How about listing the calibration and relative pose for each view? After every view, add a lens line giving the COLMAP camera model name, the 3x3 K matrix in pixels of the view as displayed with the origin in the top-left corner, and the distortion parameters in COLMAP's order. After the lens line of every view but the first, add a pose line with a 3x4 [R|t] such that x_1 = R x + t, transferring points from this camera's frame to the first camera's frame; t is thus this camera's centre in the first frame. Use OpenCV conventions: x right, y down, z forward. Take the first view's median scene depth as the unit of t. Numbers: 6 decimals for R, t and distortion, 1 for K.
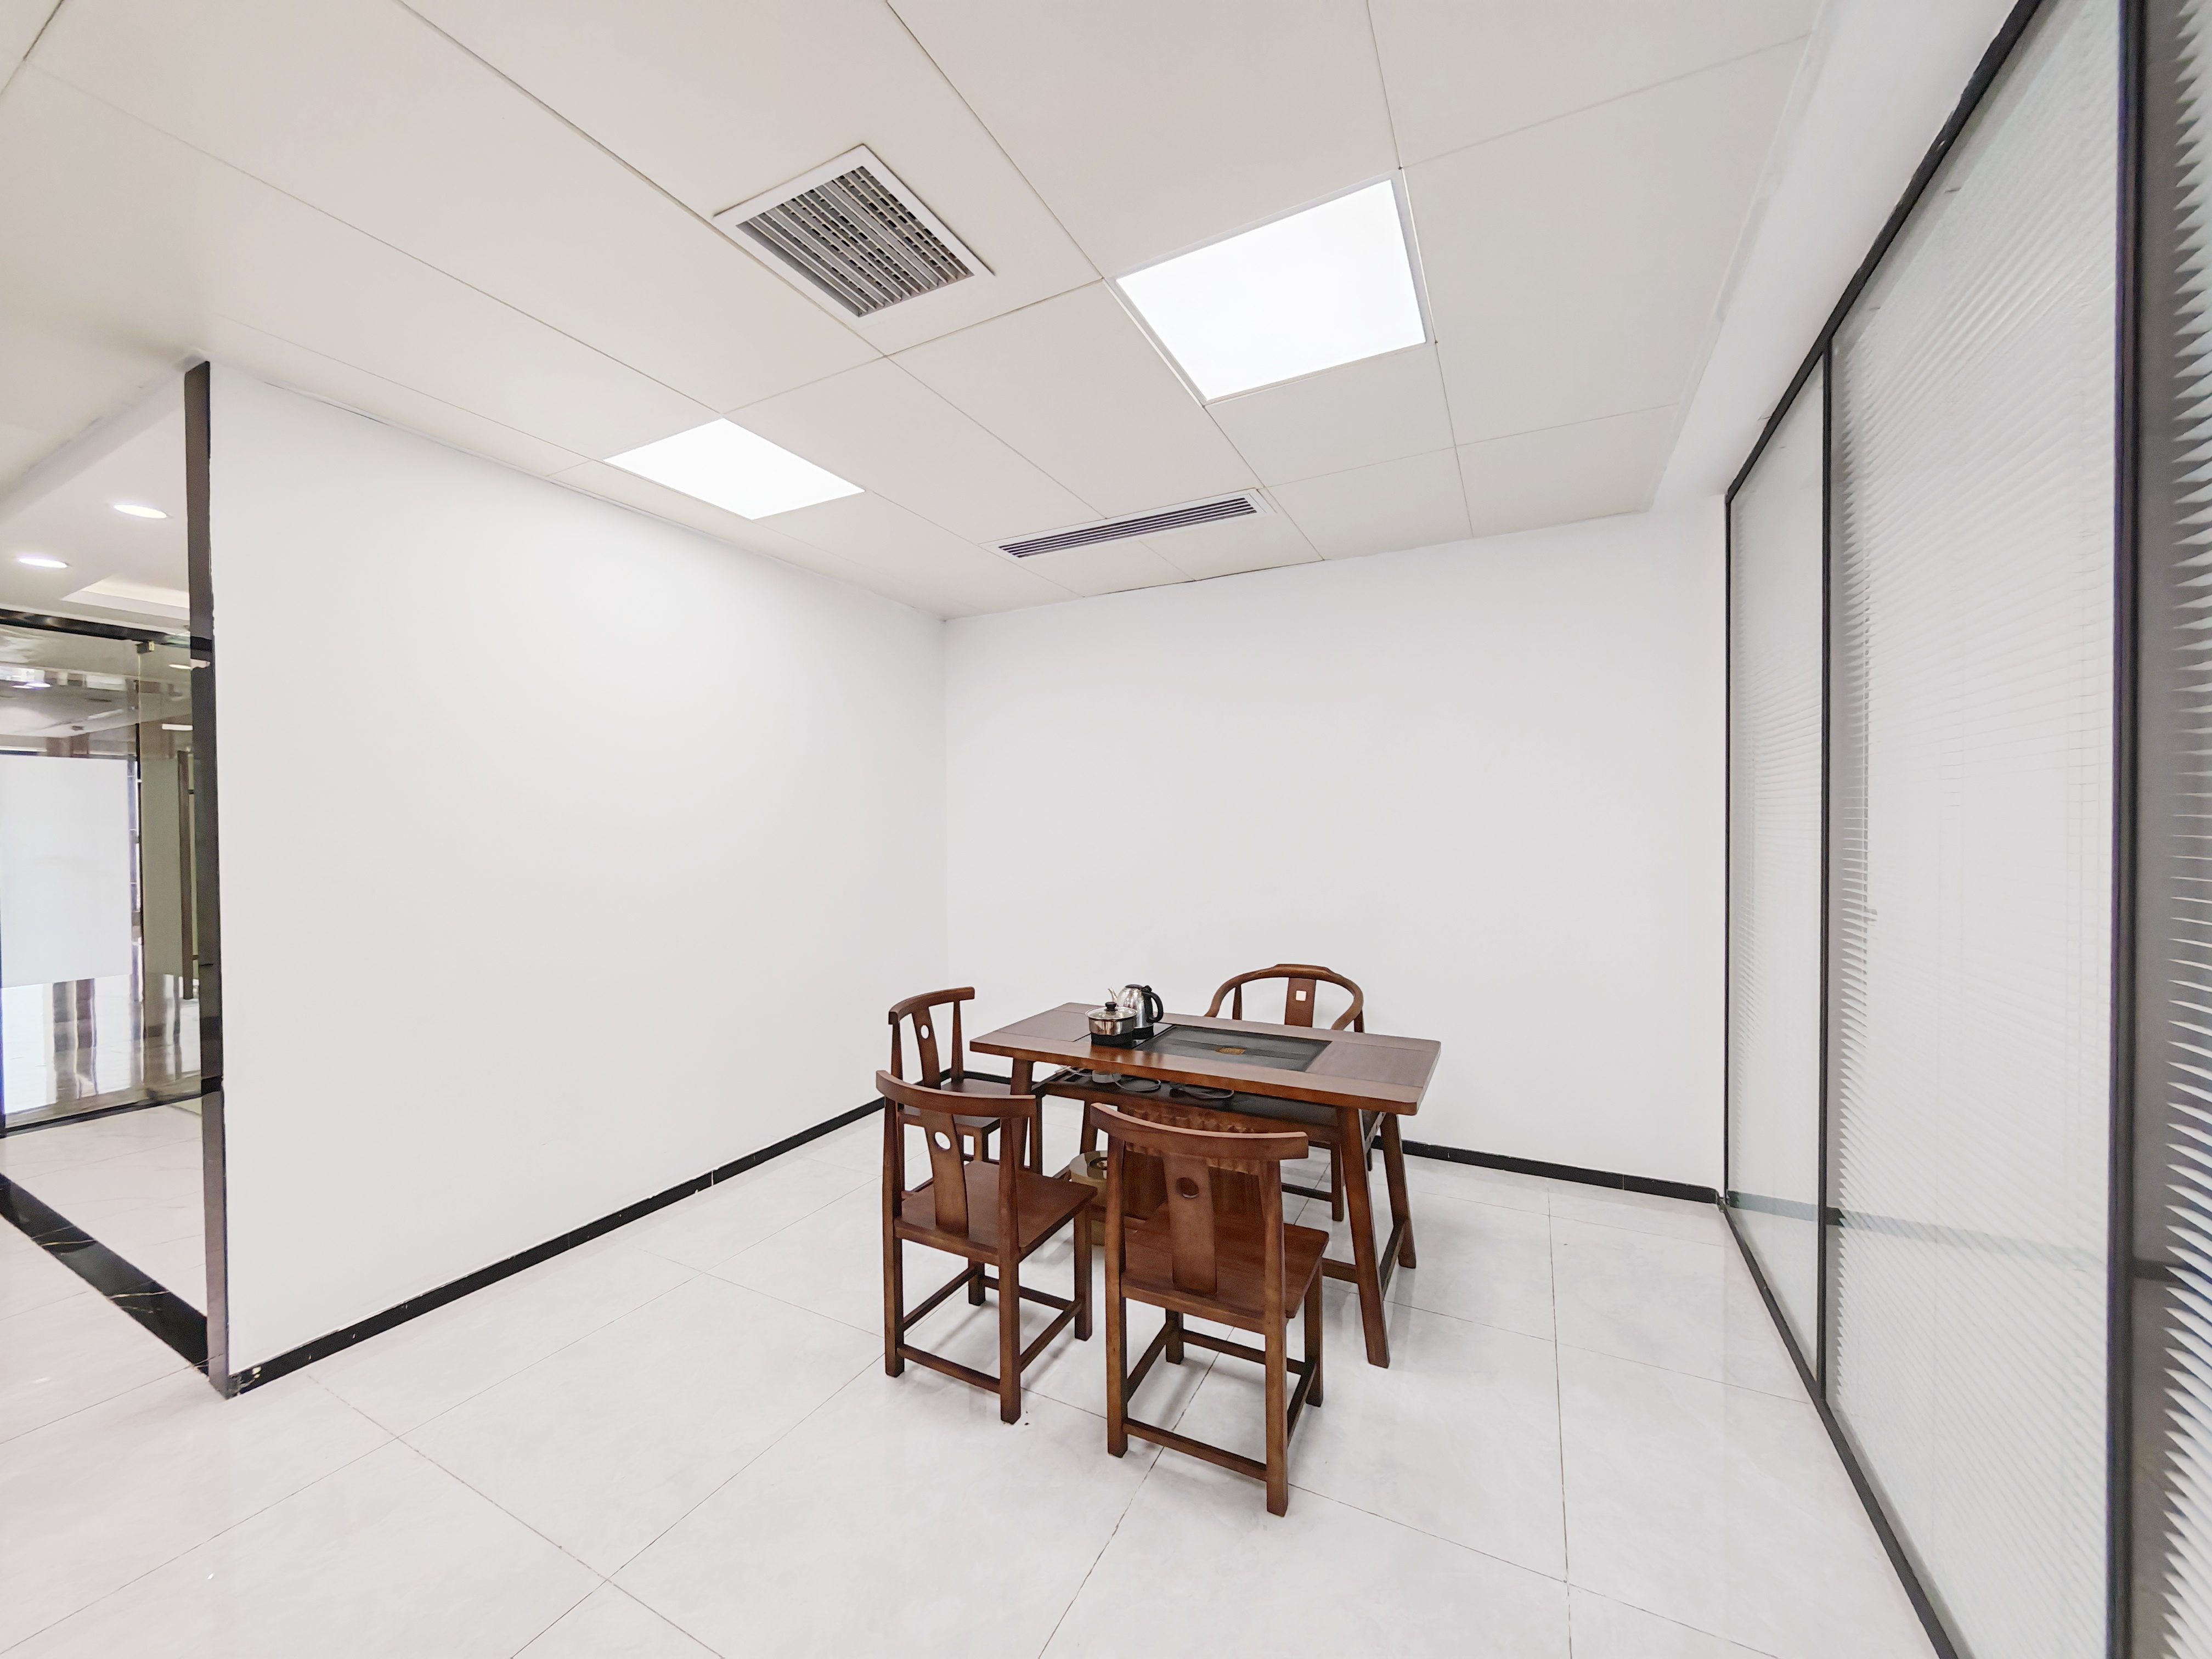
lens RADIAL K [[822.1, 0, 1100.2], [0, 822.1, 827.1], [0, 0, 1]] dist [-0.000180, -0.001204]
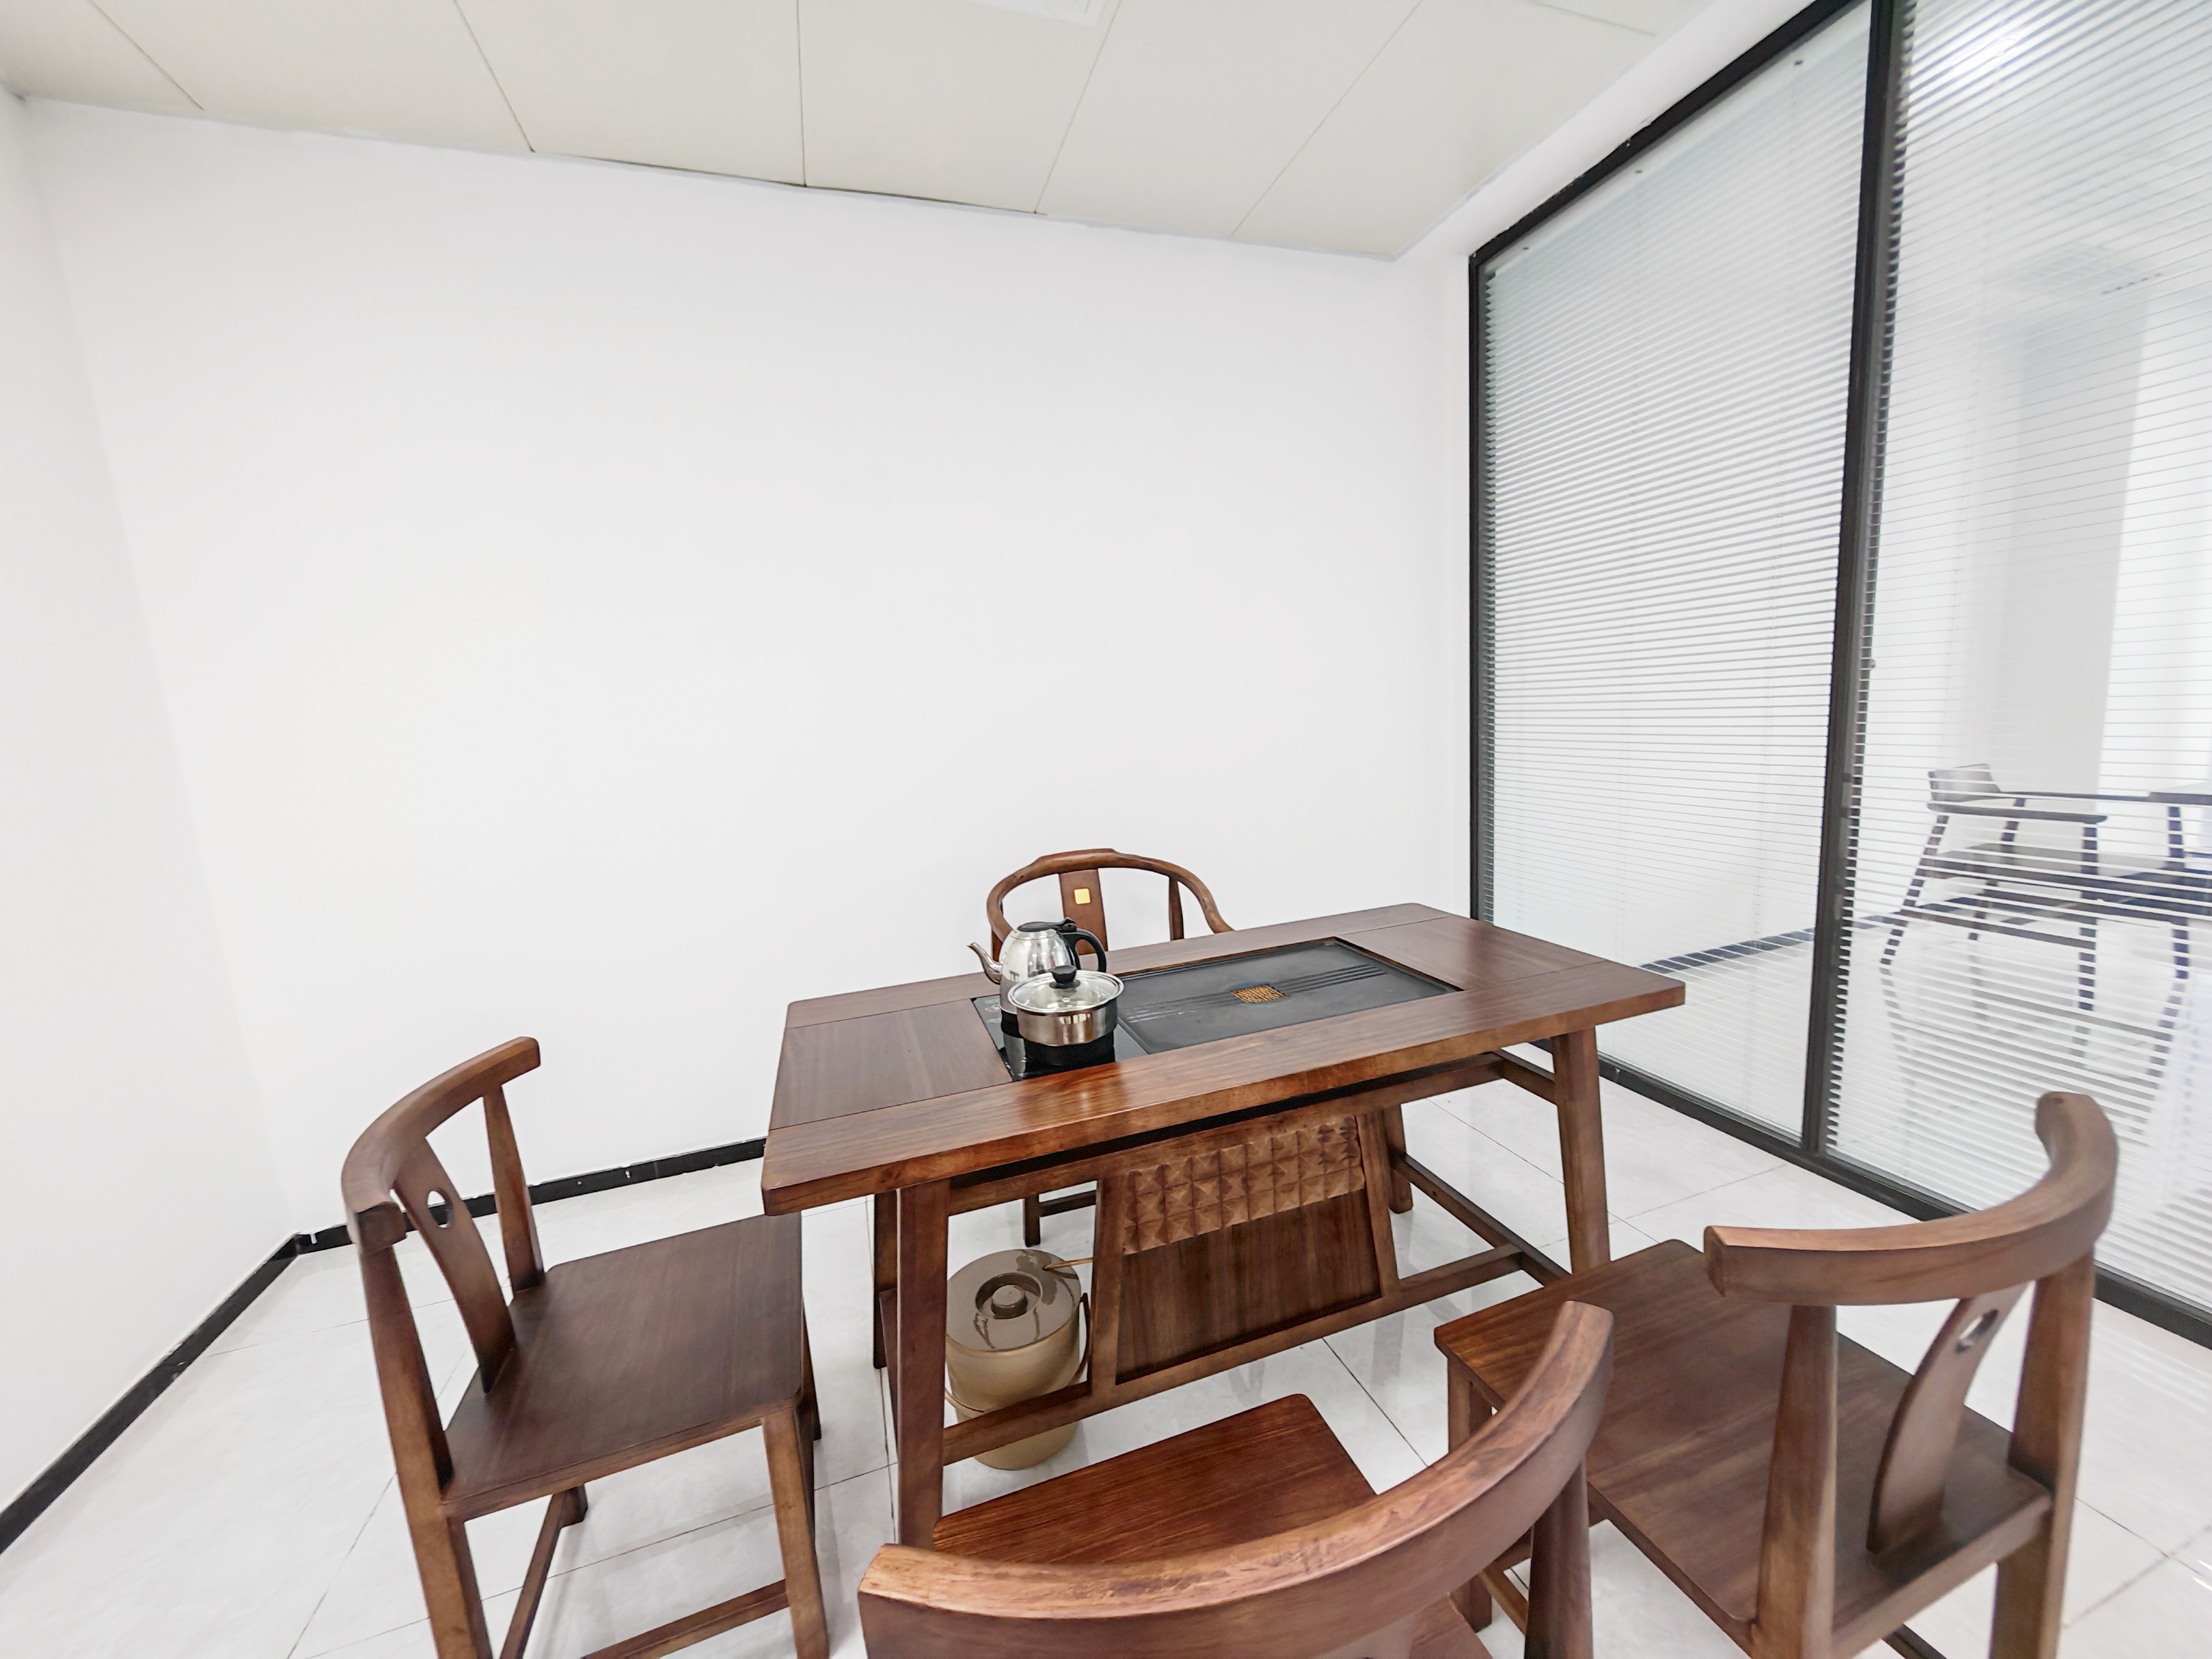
lens RADIAL K [[822.1, 0, 1107.7], [0, 822.1, 830.4], [0, 0, 1]] dist [-0.000180, -0.001204]
pose [[0.693710, -0.140577, 0.706402, -0.225803], [0.059311, 0.988587, 0.138487, 0.062805], [-0.717808, -0.054172, 0.694131, 0.550406]]
